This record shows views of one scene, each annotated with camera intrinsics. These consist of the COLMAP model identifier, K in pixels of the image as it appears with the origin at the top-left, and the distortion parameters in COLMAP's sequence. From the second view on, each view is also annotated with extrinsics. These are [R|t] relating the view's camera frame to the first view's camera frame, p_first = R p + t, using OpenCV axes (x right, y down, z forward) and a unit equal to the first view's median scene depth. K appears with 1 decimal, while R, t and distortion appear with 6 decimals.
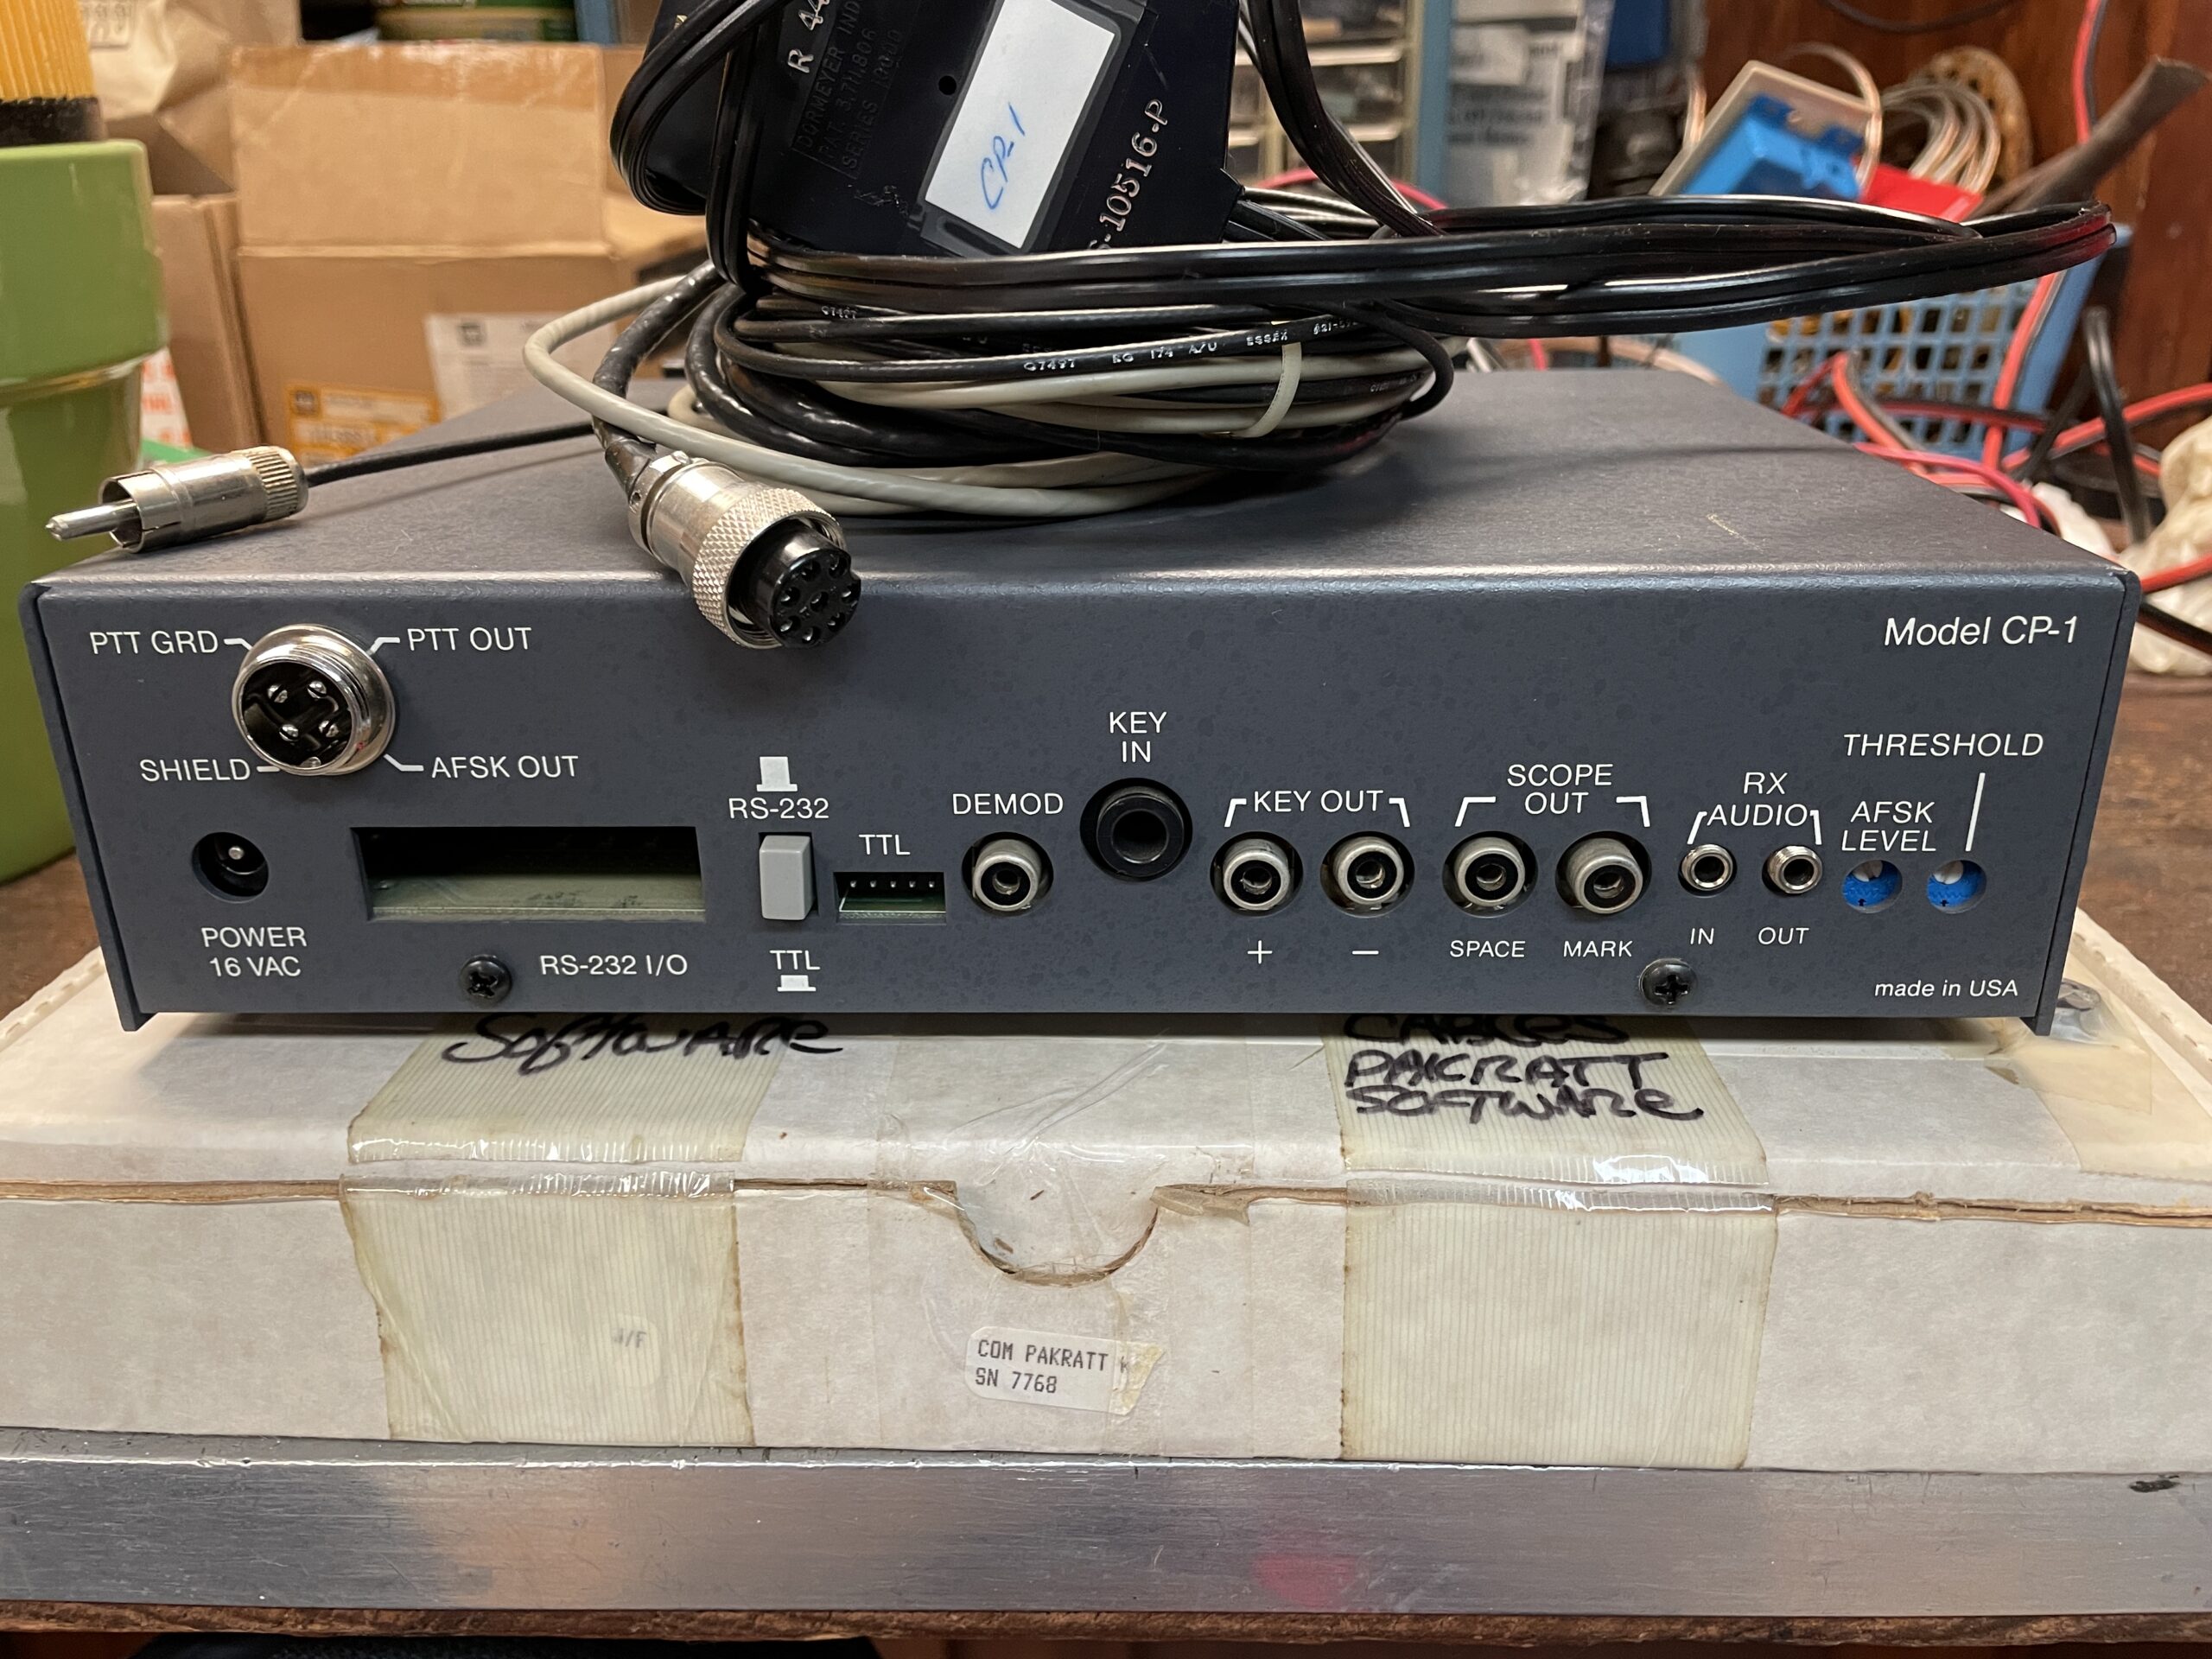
lens RADIAL K [[1675.6, 0, 1107.1], [0, 1675.6, 826.3], [0, 0, 1]] dist [0.000409, -0.062258]
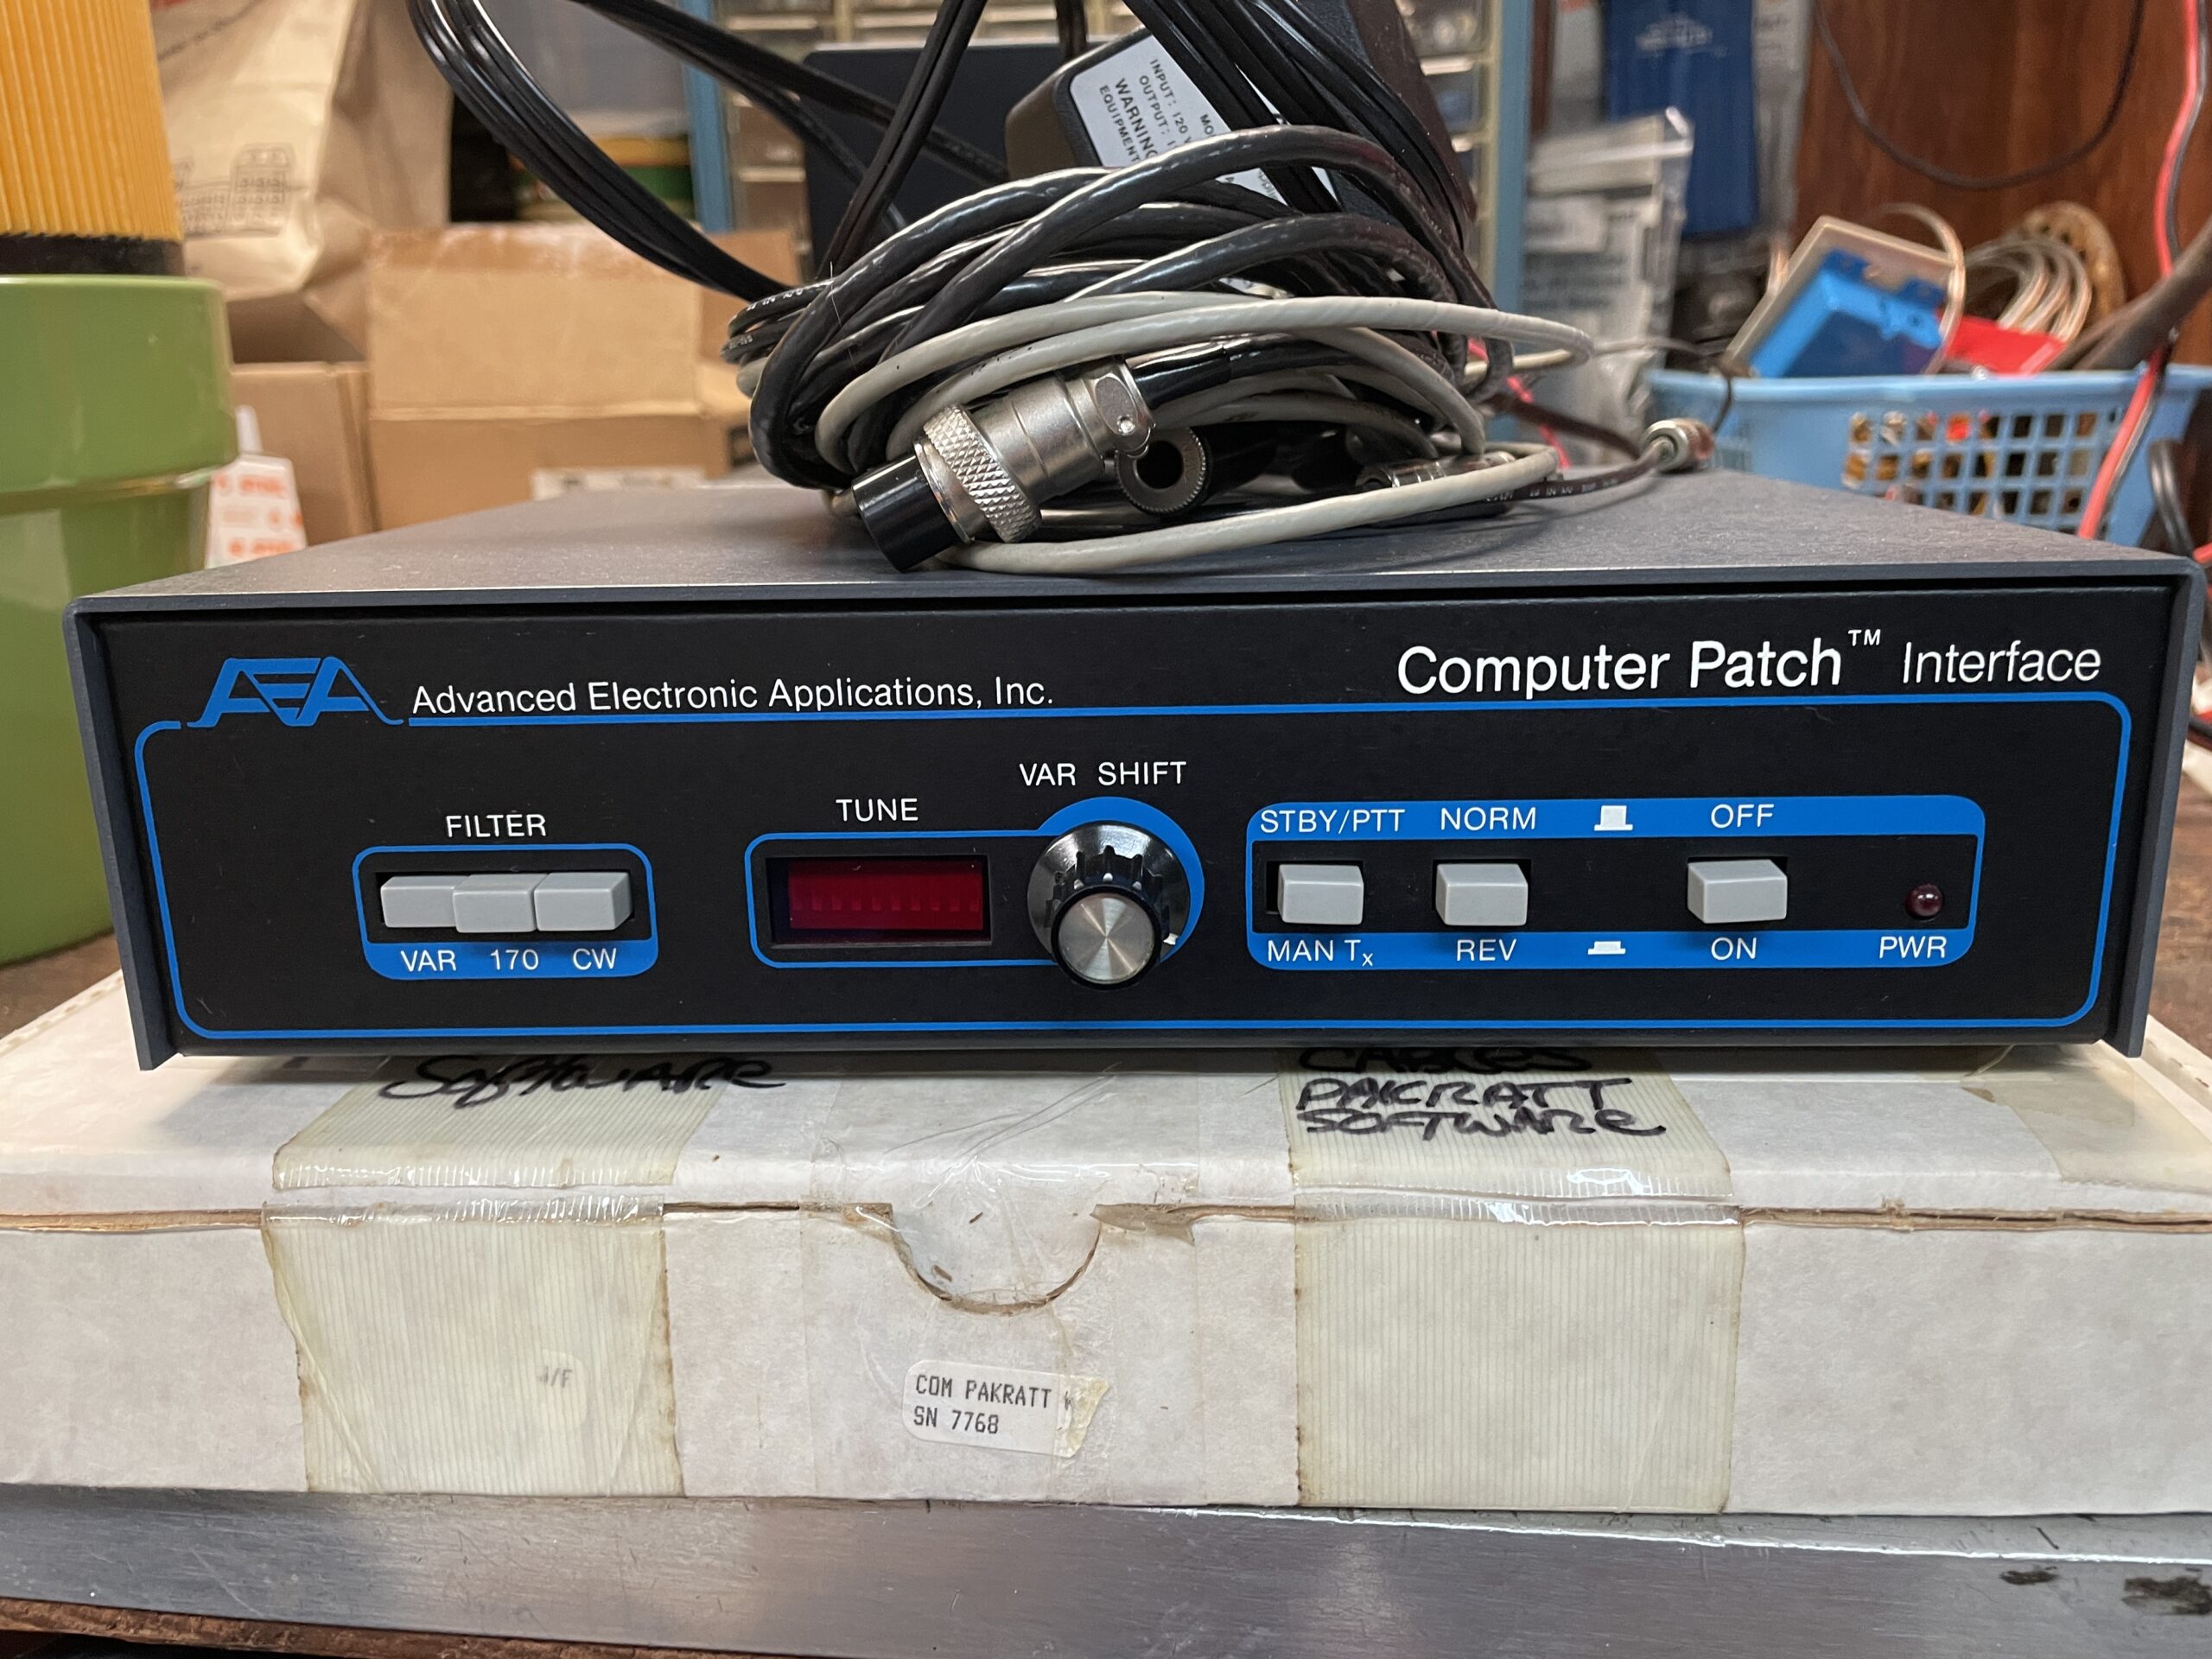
lens RADIAL K [[1675.6, 0, 1110.2], [0, 1675.6, 836.0], [0, 0, 1]] dist [0.000409, -0.062258]
pose [[0.999866, -0.010249, -0.012780, 0.049712], [0.008766, 0.993764, -0.111156, 0.108179], [0.013840, 0.111029, 0.993721, 0.015576]]
